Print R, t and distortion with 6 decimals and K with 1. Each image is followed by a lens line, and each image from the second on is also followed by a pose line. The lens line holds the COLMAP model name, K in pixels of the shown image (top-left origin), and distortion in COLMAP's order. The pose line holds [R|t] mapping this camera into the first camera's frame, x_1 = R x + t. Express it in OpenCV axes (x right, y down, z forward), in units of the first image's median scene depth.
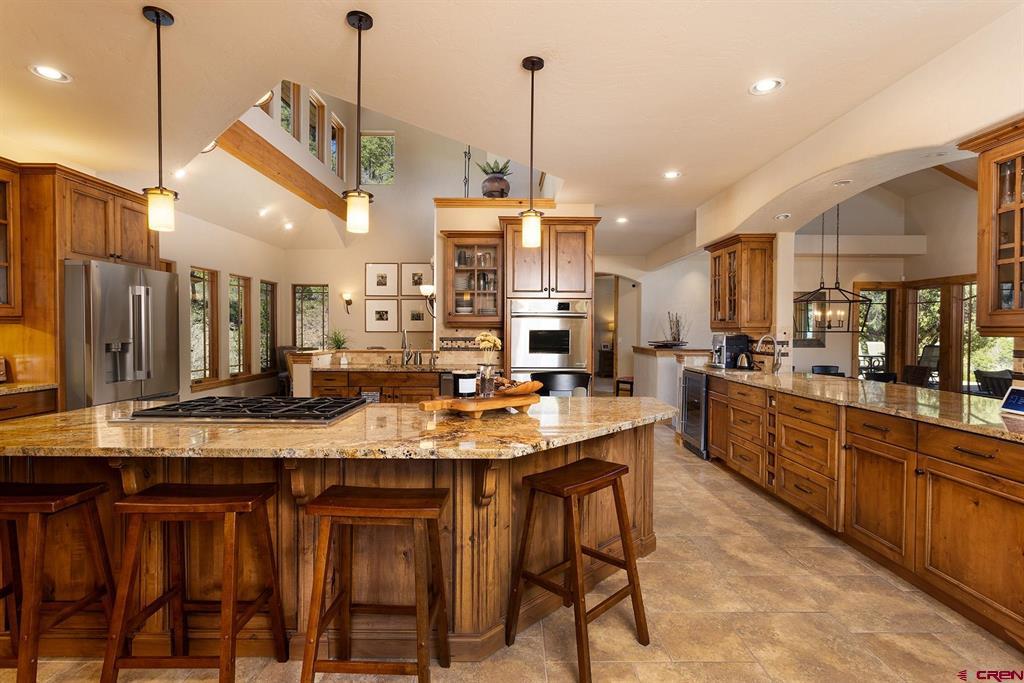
lens RADIAL K [[491.9, 0, 511.2], [0, 491.9, 338.5], [0, 0, 1]] dist [-0.012277, 0.005583]
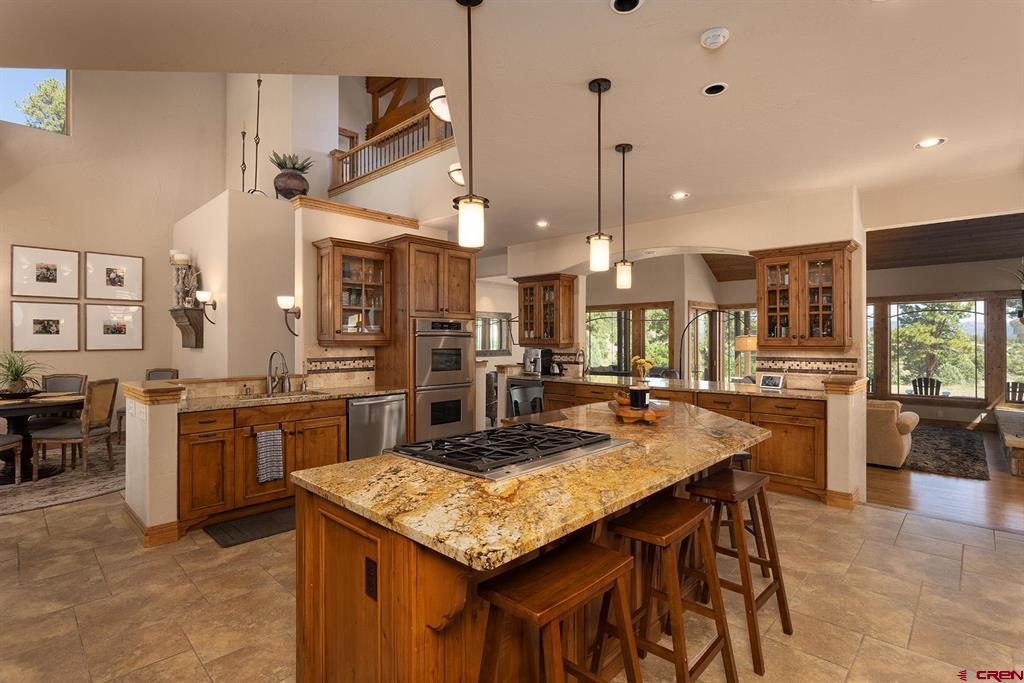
lens RADIAL K [[491.9, 0, 518.1], [0, 491.9, 336.8], [0, 0, 1]] dist [-0.012277, 0.005583]
pose [[0.690217, 0.000302, 0.723602, -0.355479], [0.017532, 0.999699, -0.017140, -0.013031], [-0.723390, 0.024517, 0.690005, 0.102268]]
